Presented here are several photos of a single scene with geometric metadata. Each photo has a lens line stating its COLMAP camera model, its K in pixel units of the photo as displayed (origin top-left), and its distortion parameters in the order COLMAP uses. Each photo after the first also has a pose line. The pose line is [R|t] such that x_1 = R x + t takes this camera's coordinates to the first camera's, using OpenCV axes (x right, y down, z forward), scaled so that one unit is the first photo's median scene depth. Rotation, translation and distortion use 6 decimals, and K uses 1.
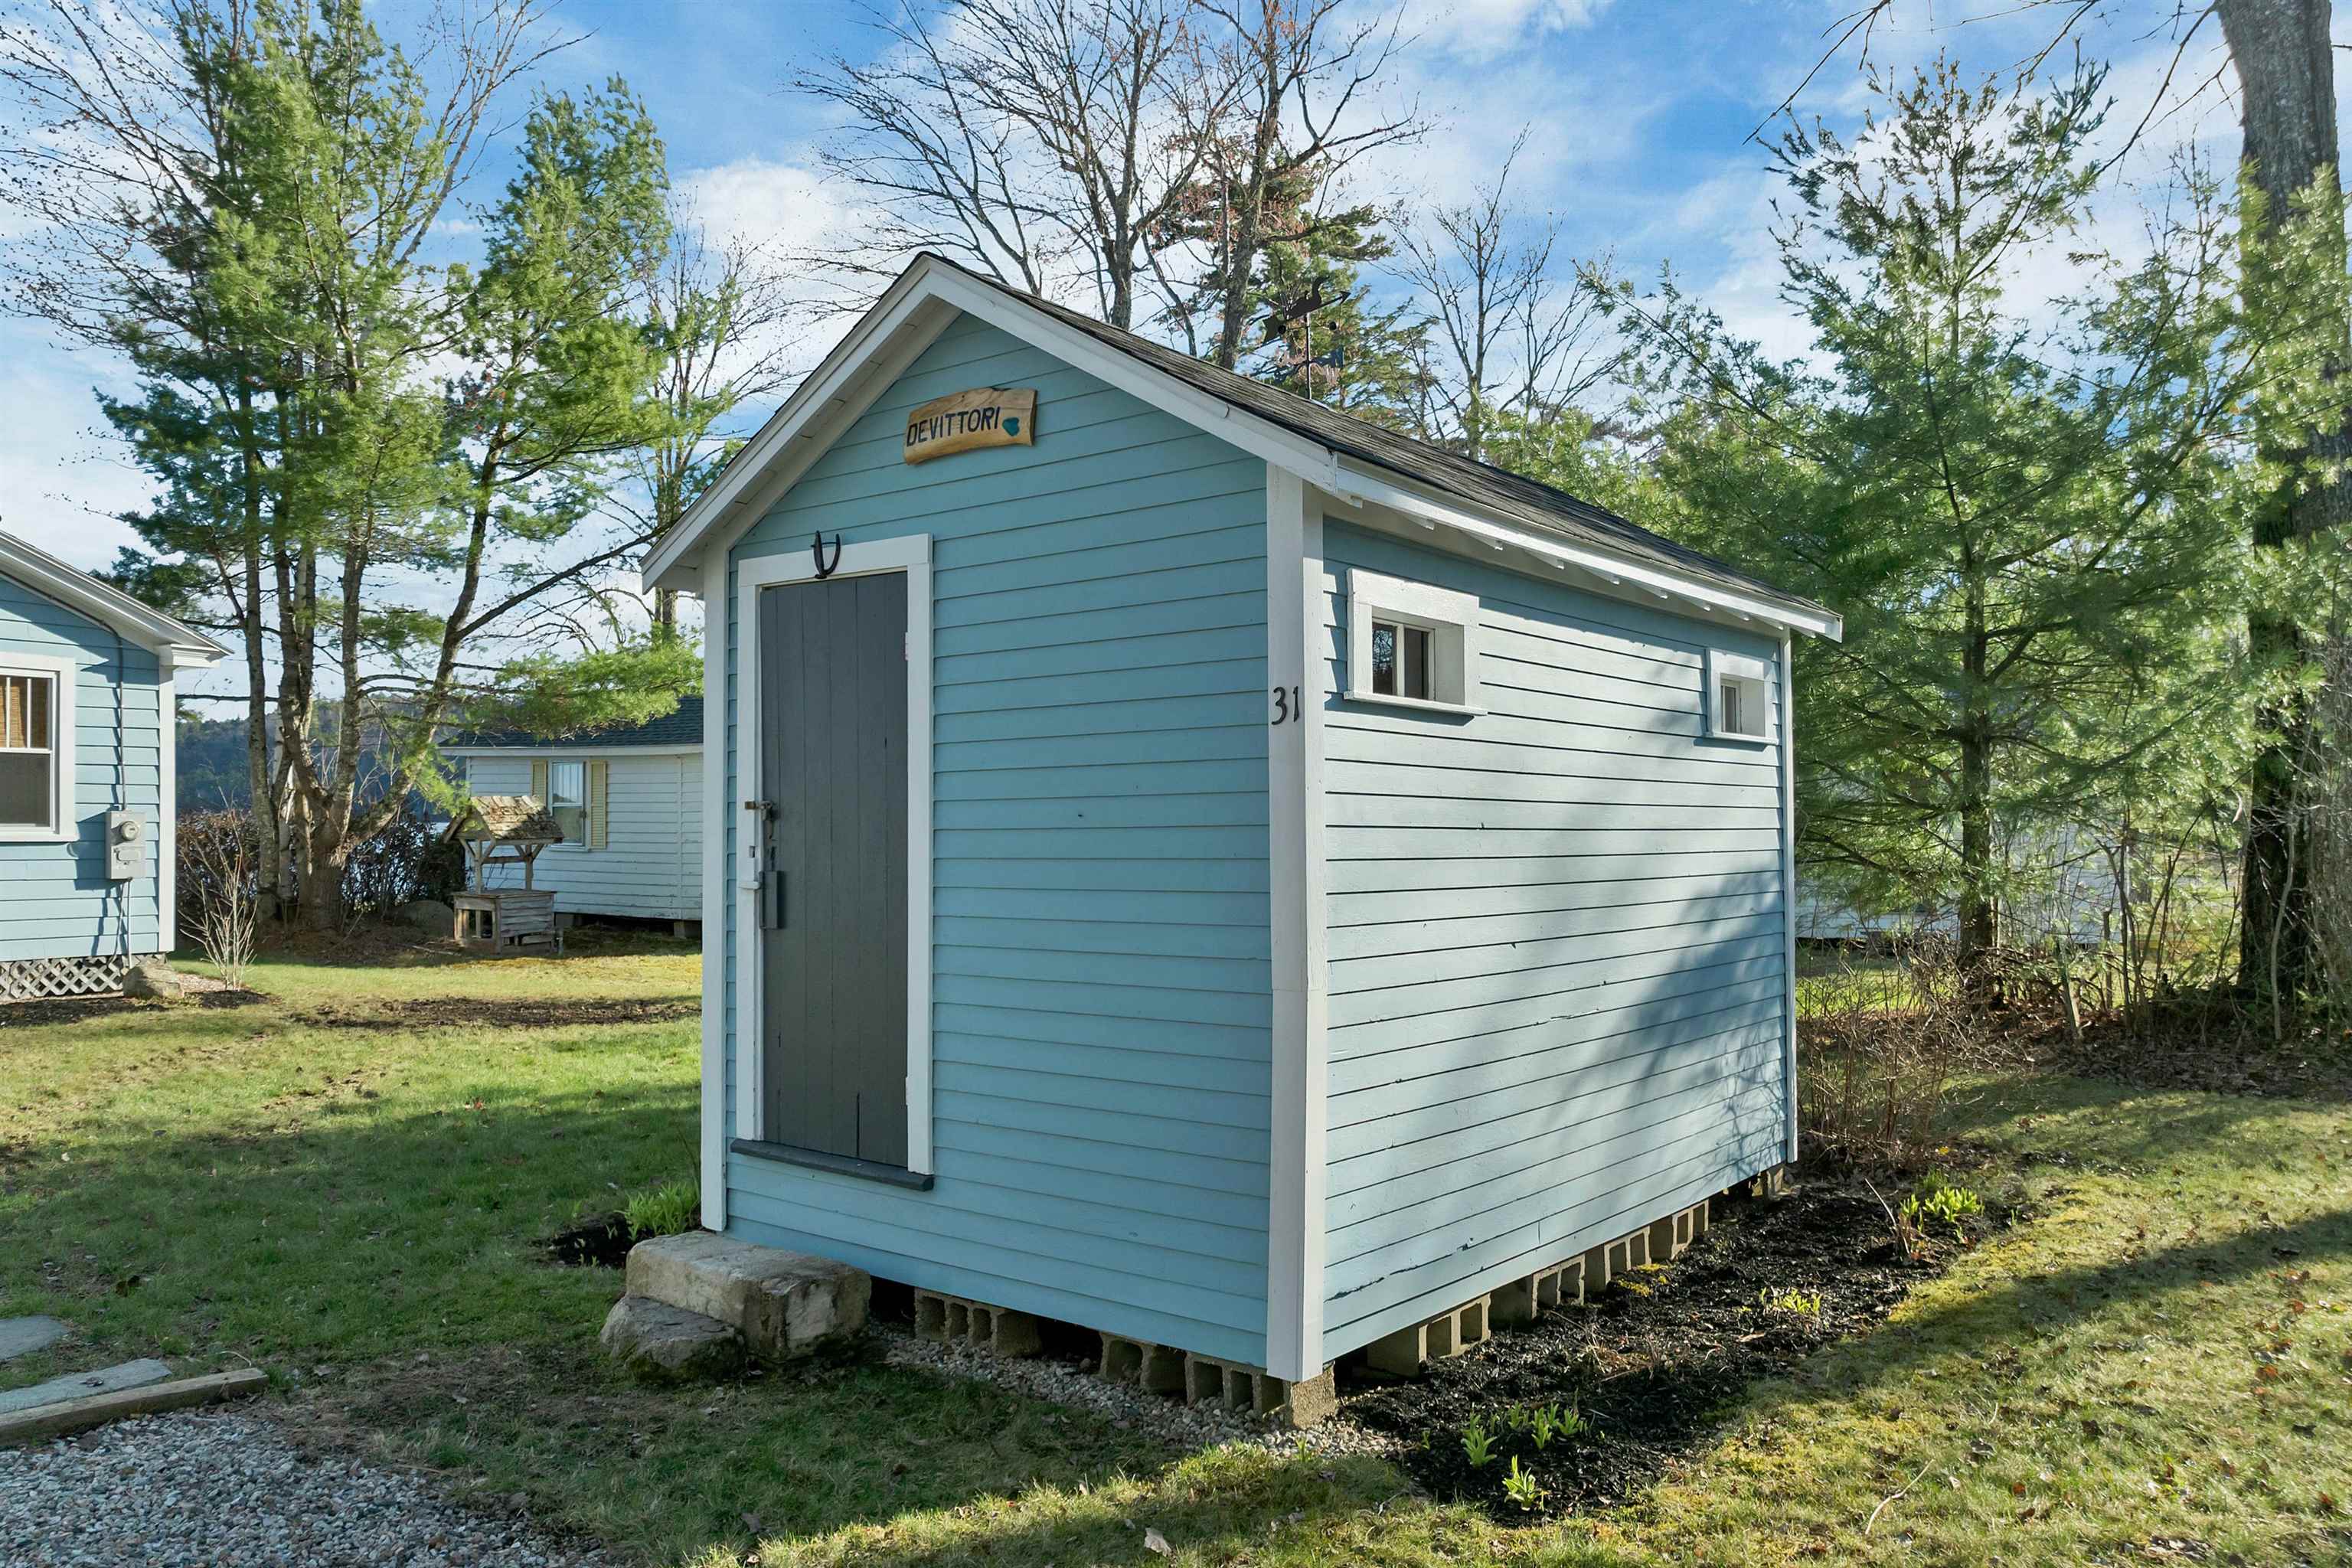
lens RADIAL K [[1693.6, 0, 1169.0], [0, 1693.6, 796.0], [0, 0, 1]] dist [-0.042080, 0.001515]
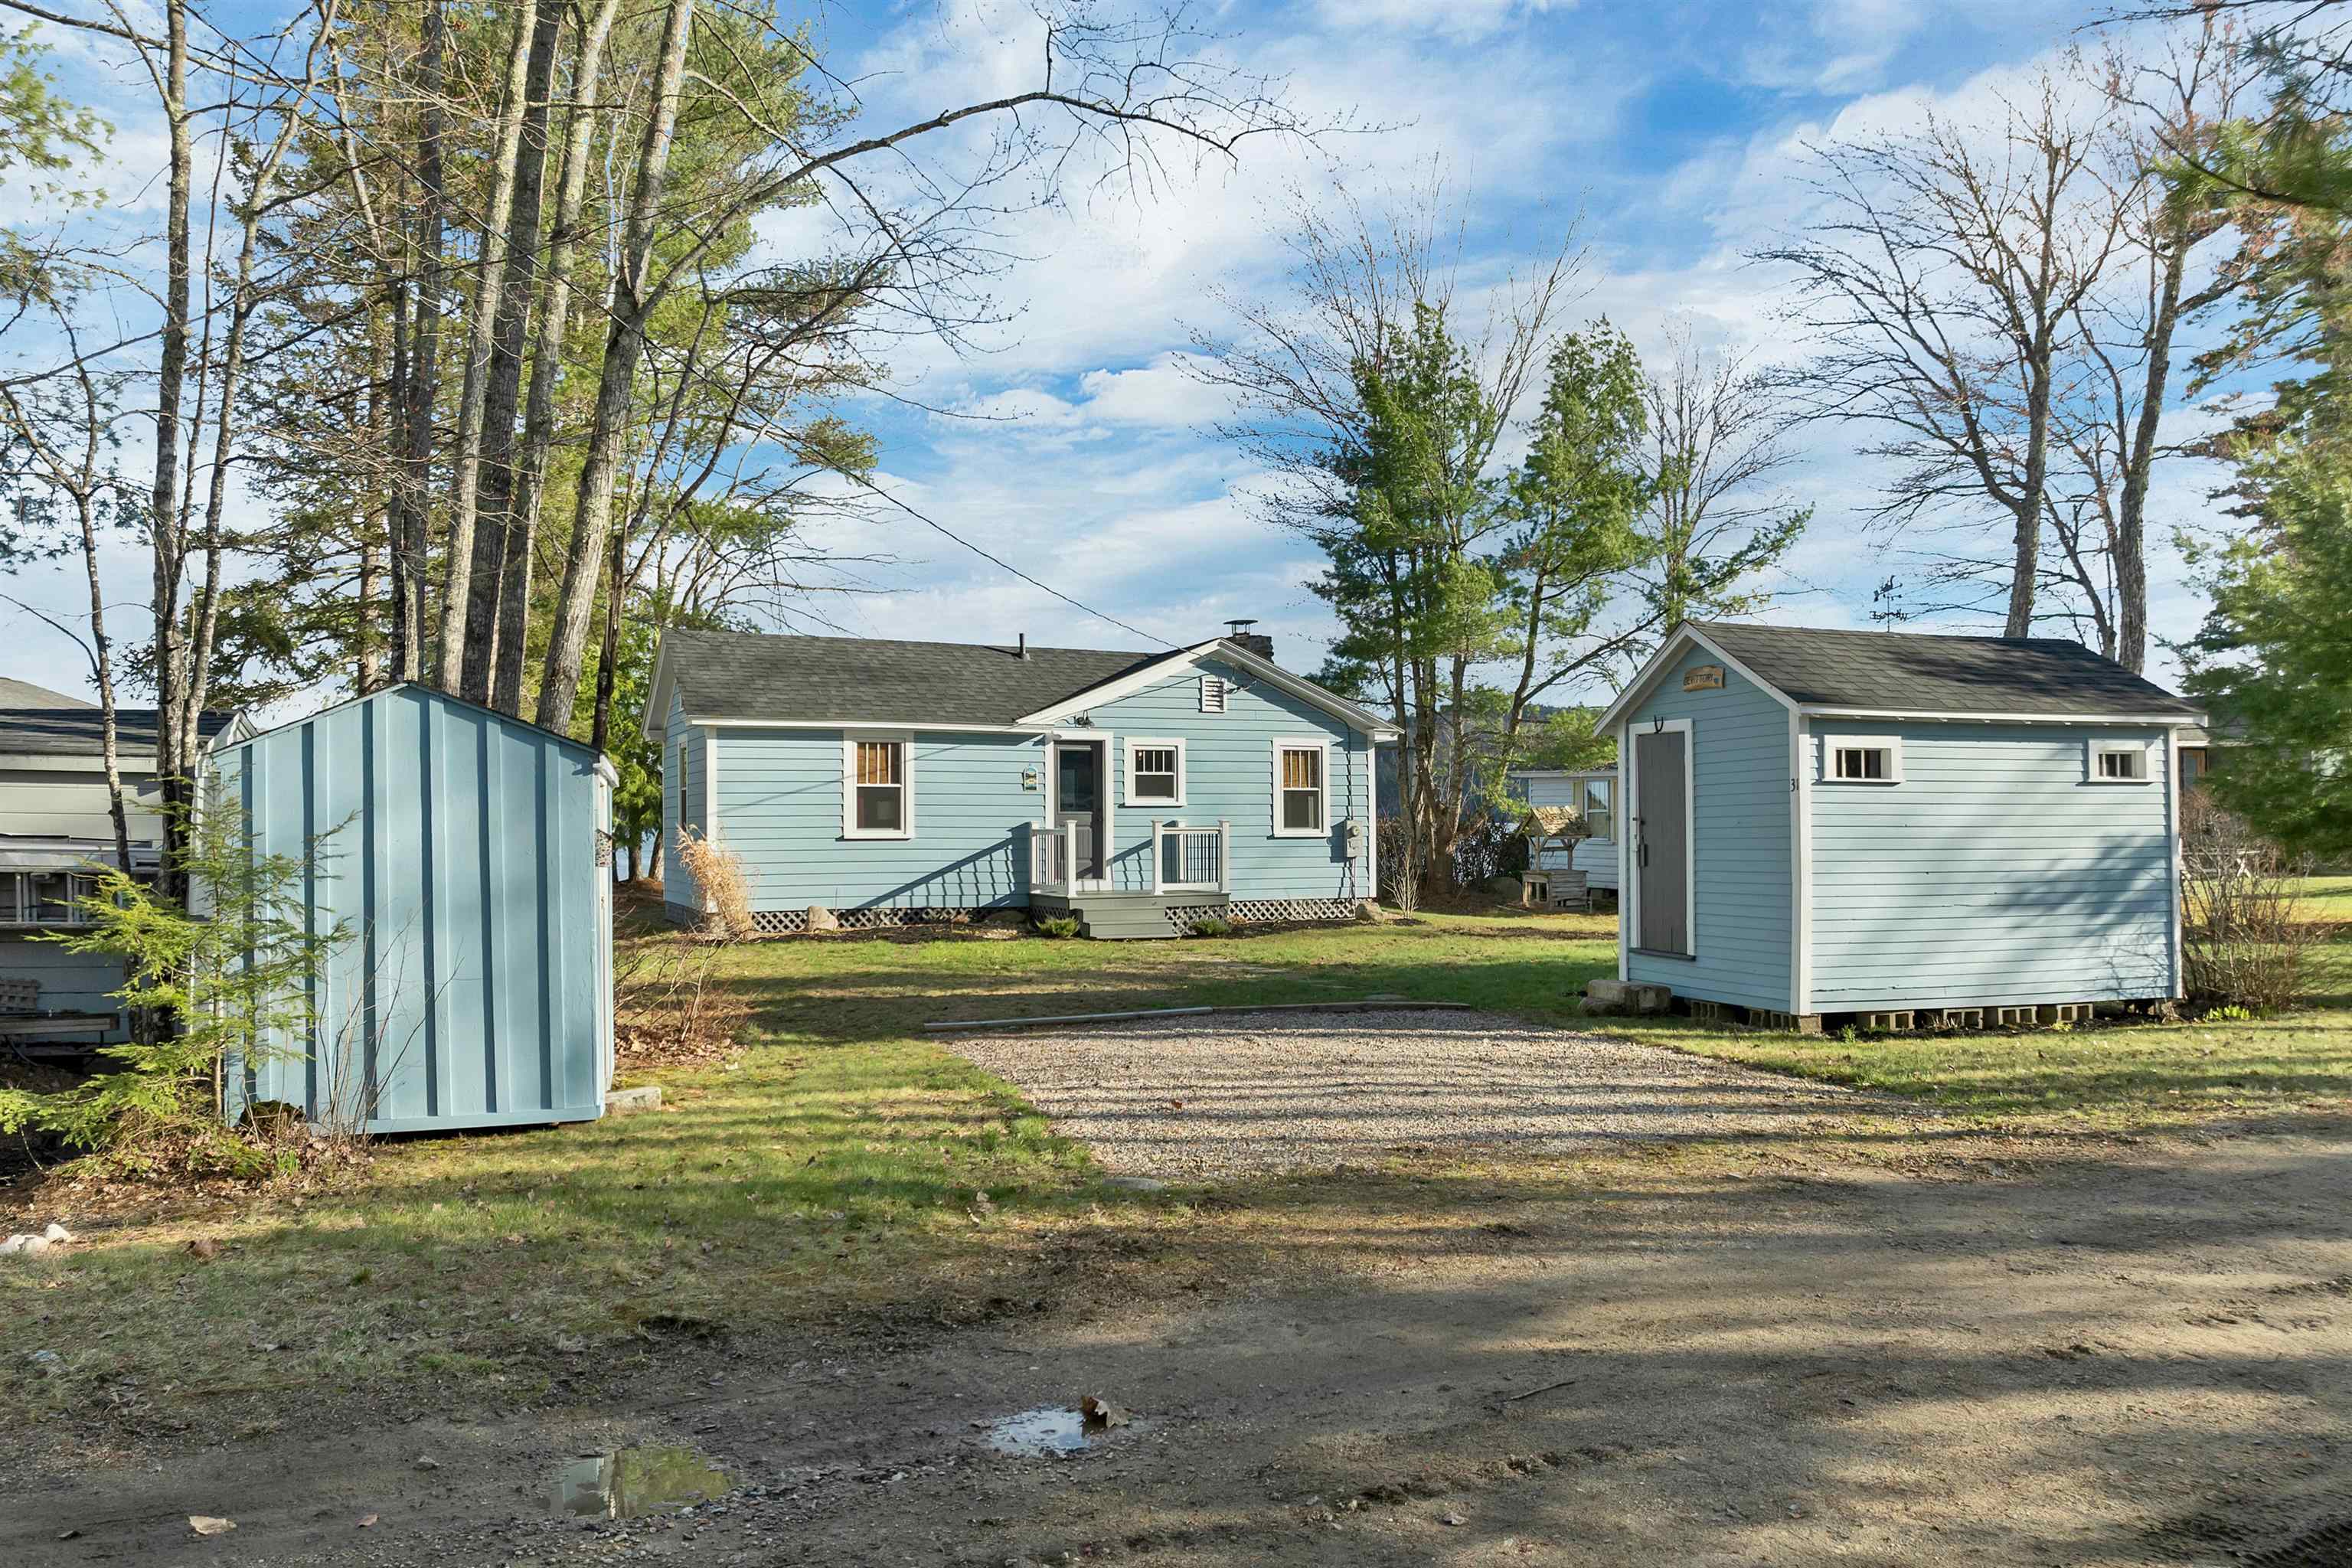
lens RADIAL K [[1693.6, 0, 1169.0], [0, 1693.6, 796.0], [0, 0, 1]] dist [-0.042080, 0.001515]
pose [[0.822374, -0.014918, -0.568751, 0.196904], [0.014954, 0.999878, -0.004603, -0.008802], [0.568750, -0.004720, 0.822497, -0.473887]]
